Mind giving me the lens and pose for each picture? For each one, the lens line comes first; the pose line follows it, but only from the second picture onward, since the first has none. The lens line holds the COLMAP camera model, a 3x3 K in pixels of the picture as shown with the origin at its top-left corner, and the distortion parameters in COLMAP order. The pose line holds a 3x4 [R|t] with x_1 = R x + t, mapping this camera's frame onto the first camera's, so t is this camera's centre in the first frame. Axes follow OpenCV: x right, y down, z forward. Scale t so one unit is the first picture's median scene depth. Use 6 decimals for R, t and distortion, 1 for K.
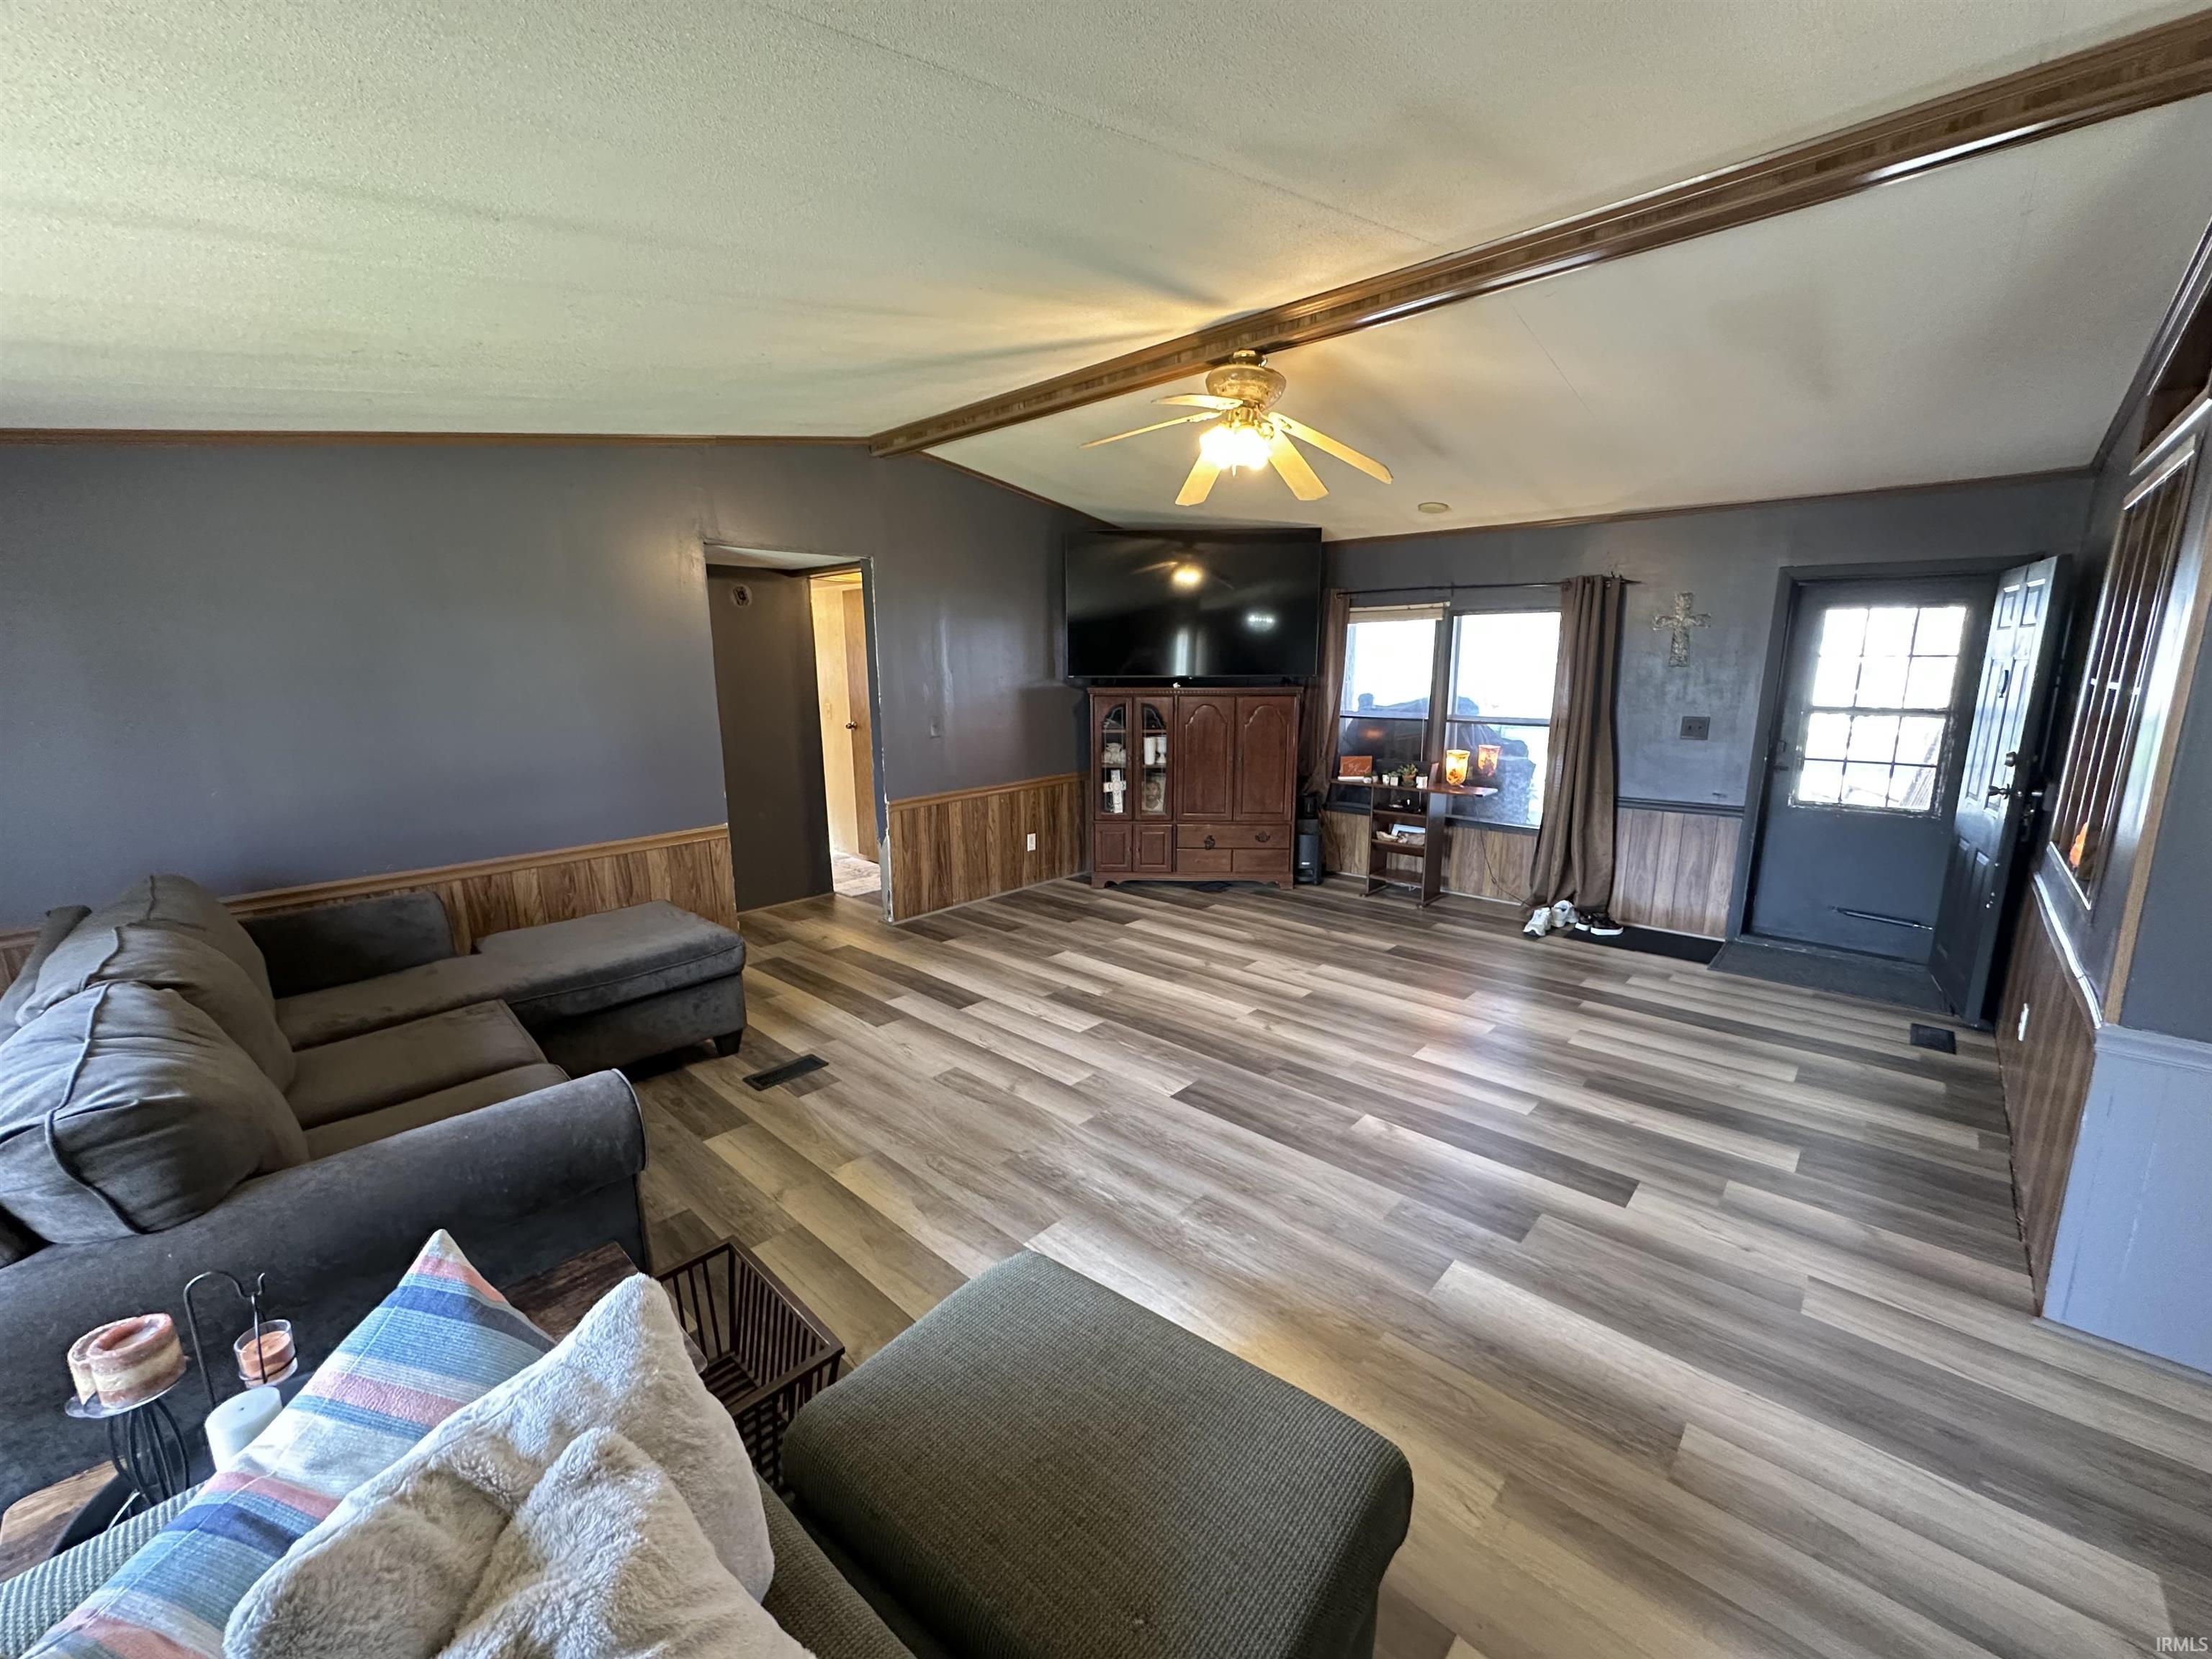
lens RADIAL K [[884.3, 0, 1108.8], [0, 884.3, 833.5], [0, 0, 1]] dist [-0.004351, 0.001481]
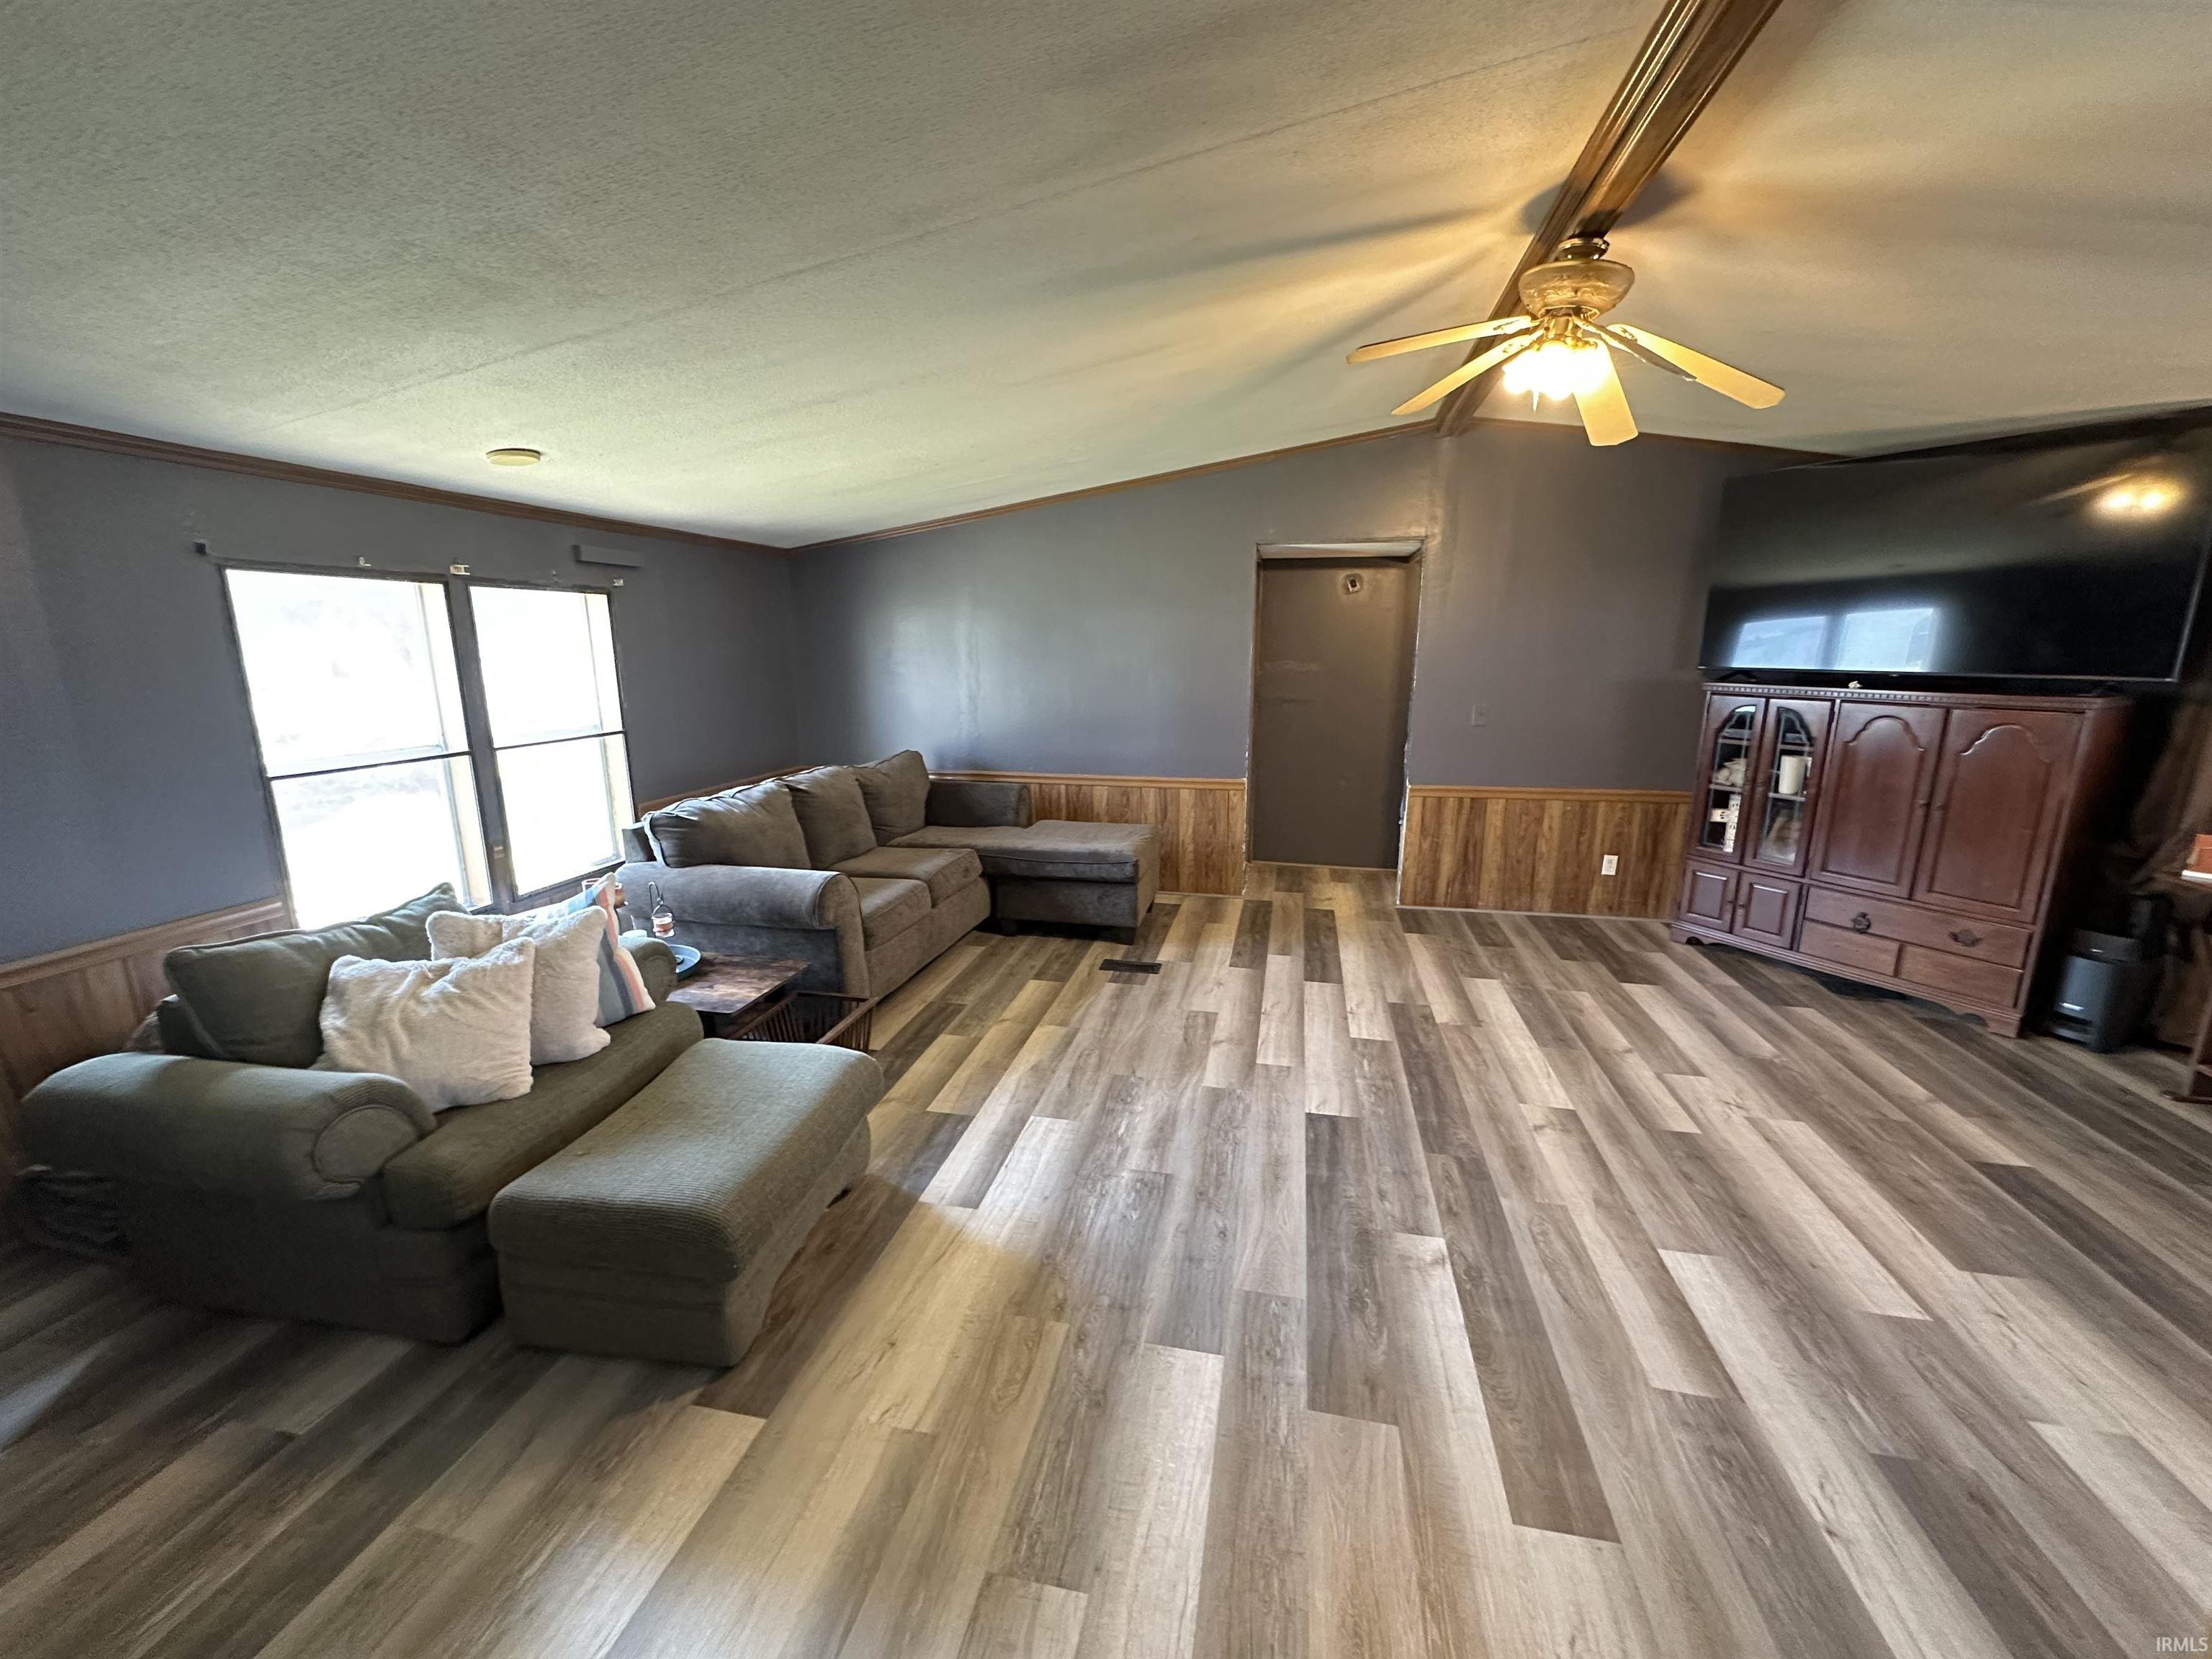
lens RADIAL K [[884.3, 0, 1105.6], [0, 884.3, 834.3], [0, 0, 1]] dist [-0.004351, 0.001481]
pose [[0.504870, 0.190686, -0.841870, 0.465750], [-0.174480, 0.977707, 0.116817, -0.041749], [0.845377, 0.087912, 0.526886, 0.202820]]
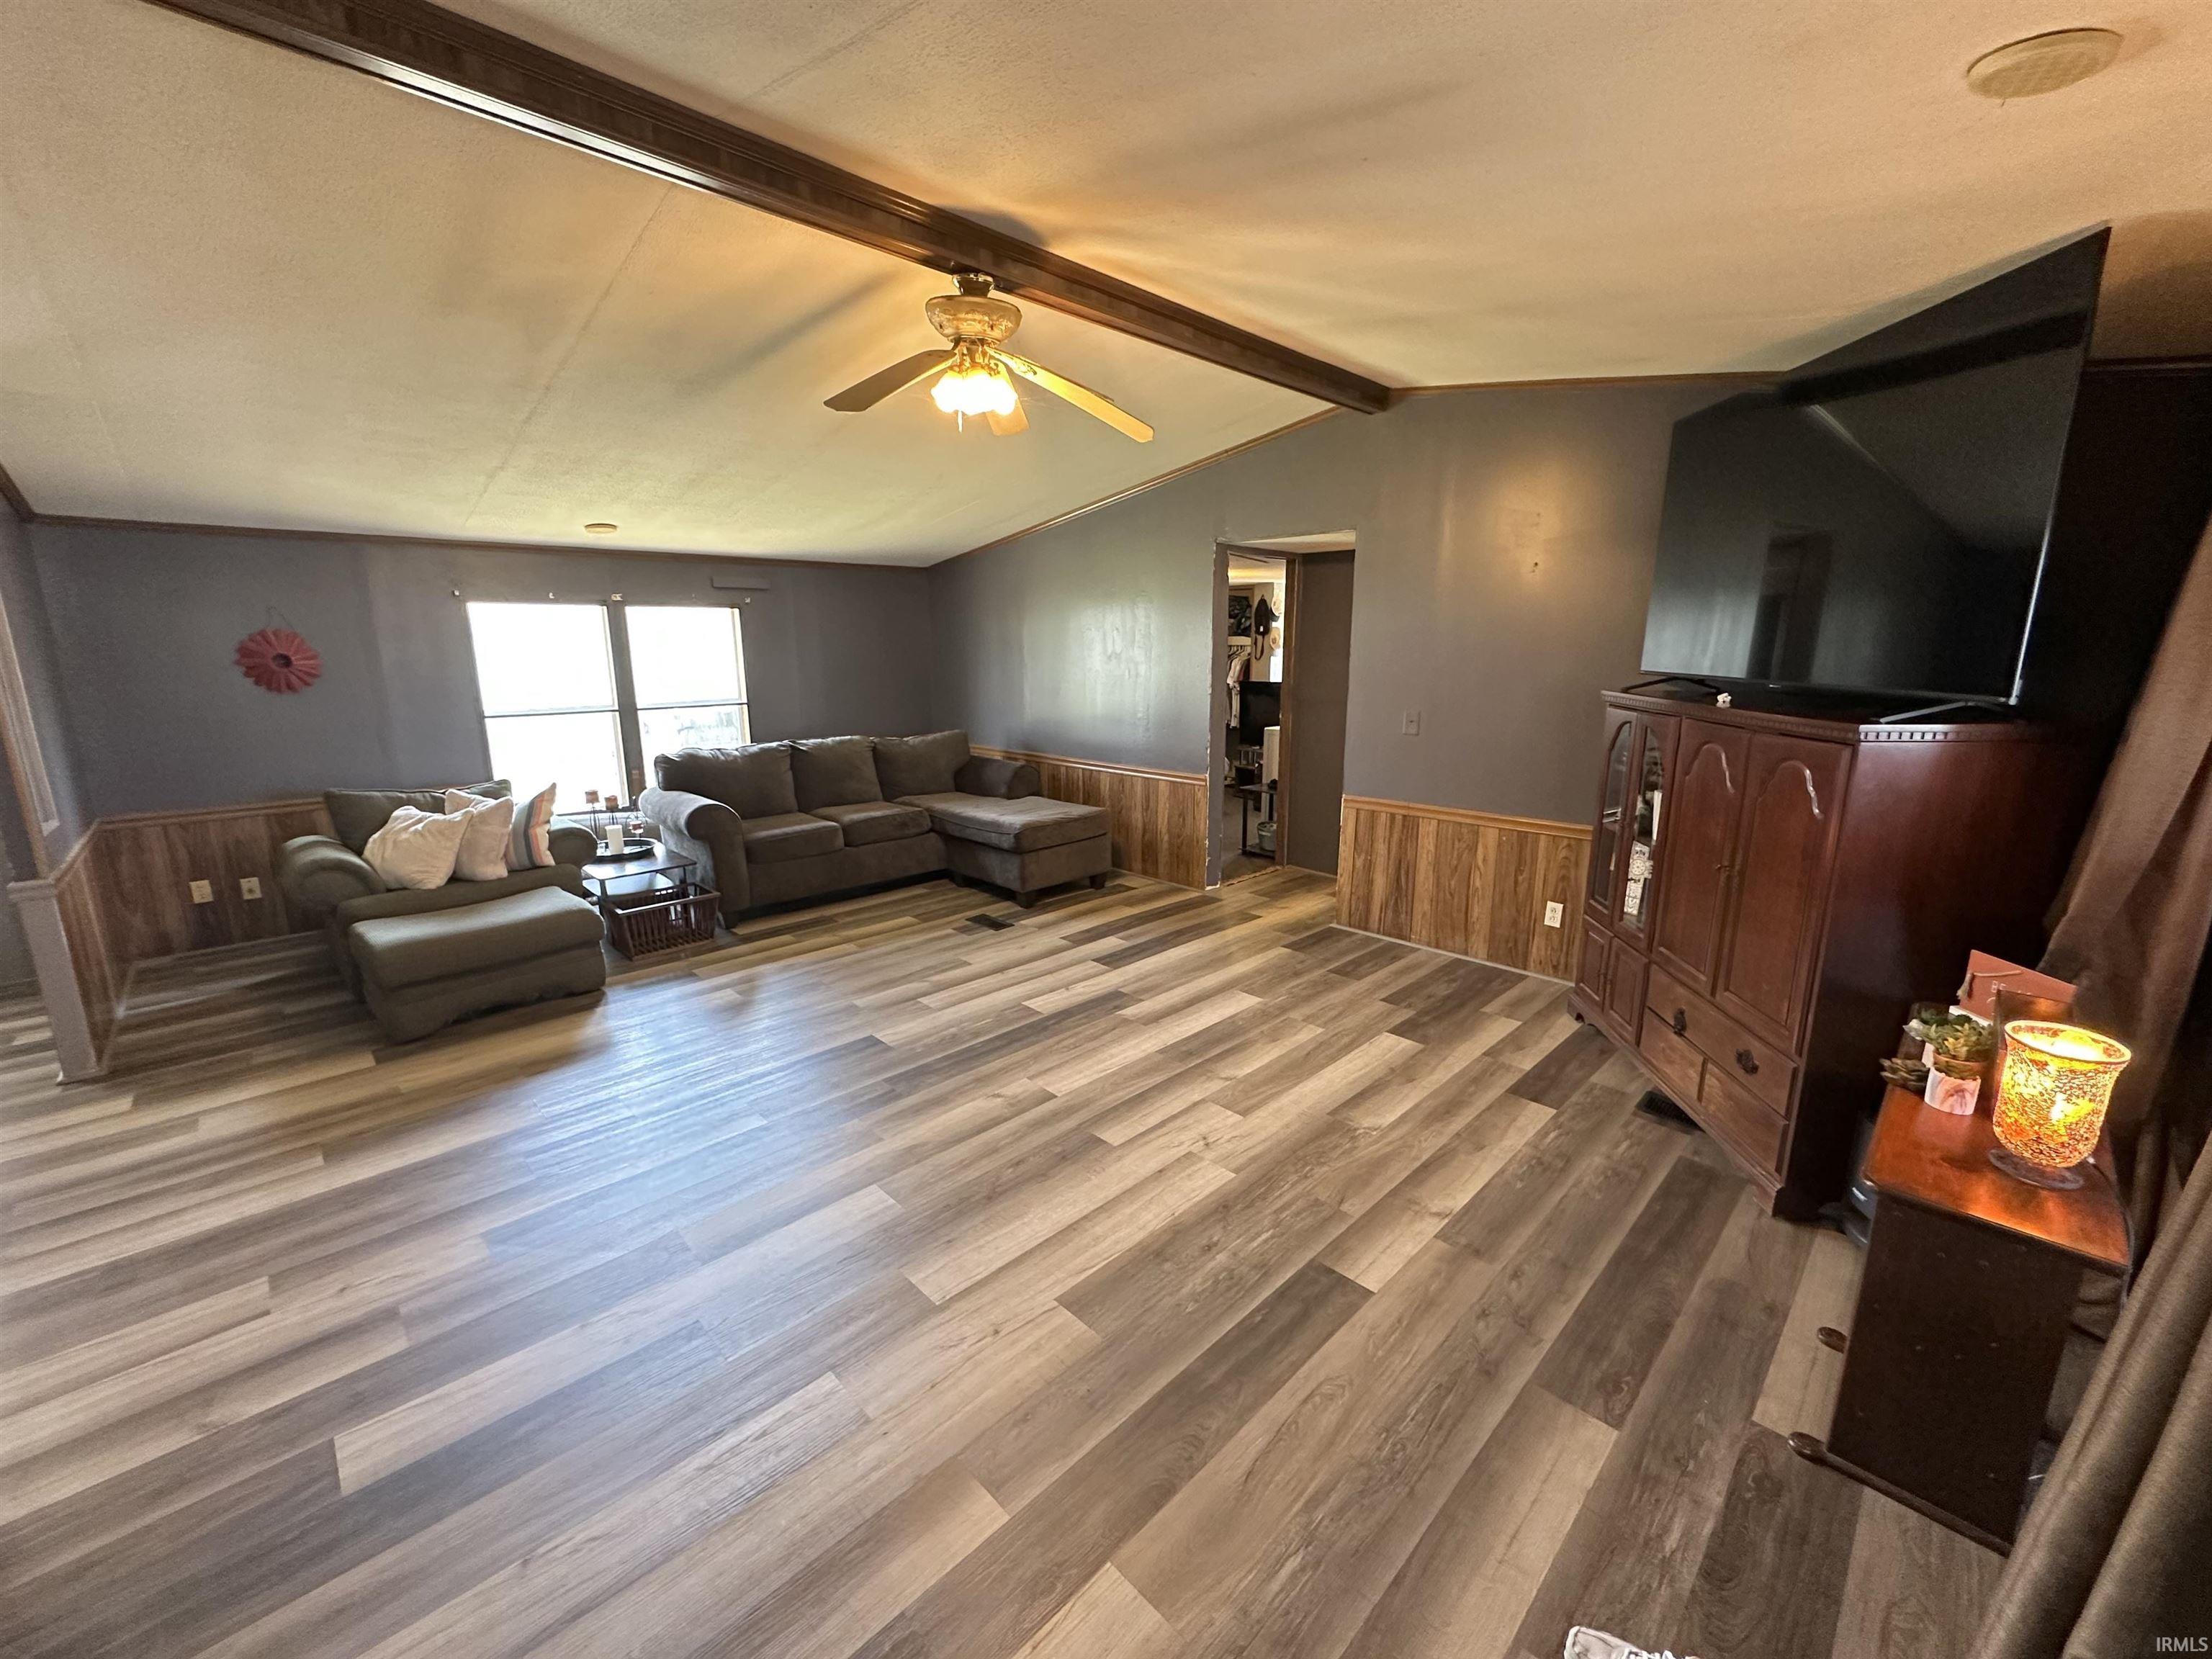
lens RADIAL K [[884.3, 0, 1102.6], [0, 884.3, 832.8], [0, 0, 1]] dist [-0.004351, 0.001481]
pose [[-0.059431, 0.220244, -0.973633, 0.728465], [-0.194325, 0.954145, 0.227697, -0.172747], [0.979135, 0.202733, -0.013907, 0.839977]]
